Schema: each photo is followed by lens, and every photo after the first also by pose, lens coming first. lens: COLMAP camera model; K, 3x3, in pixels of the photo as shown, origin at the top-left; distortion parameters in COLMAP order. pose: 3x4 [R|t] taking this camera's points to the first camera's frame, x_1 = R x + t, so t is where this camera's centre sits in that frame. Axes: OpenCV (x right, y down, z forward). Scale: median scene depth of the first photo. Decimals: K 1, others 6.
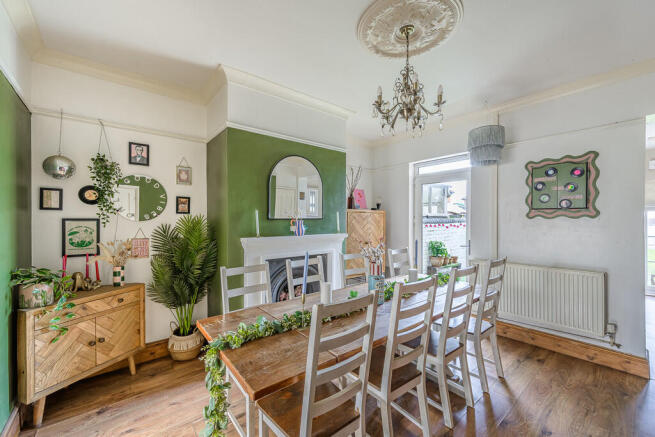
lens RADIAL K [[260.2, 0, 324.3], [0, 260.2, 217.8], [0, 0, 1]] dist [-0.000210, -0.000408]
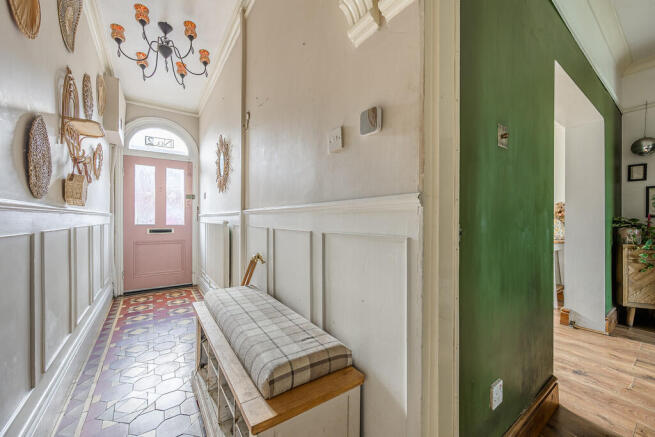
lens RADIAL K [[260.2, 0, 325.7], [0, 260.2, 219.2], [0, 0, 1]] dist [-0.000210, -0.000408]
pose [[-0.077704, 0.003536, -0.996970, 0.472118], [0.004967, 0.999983, 0.003159, 0.181557], [0.996964, -0.004706, -0.077720, -0.572616]]
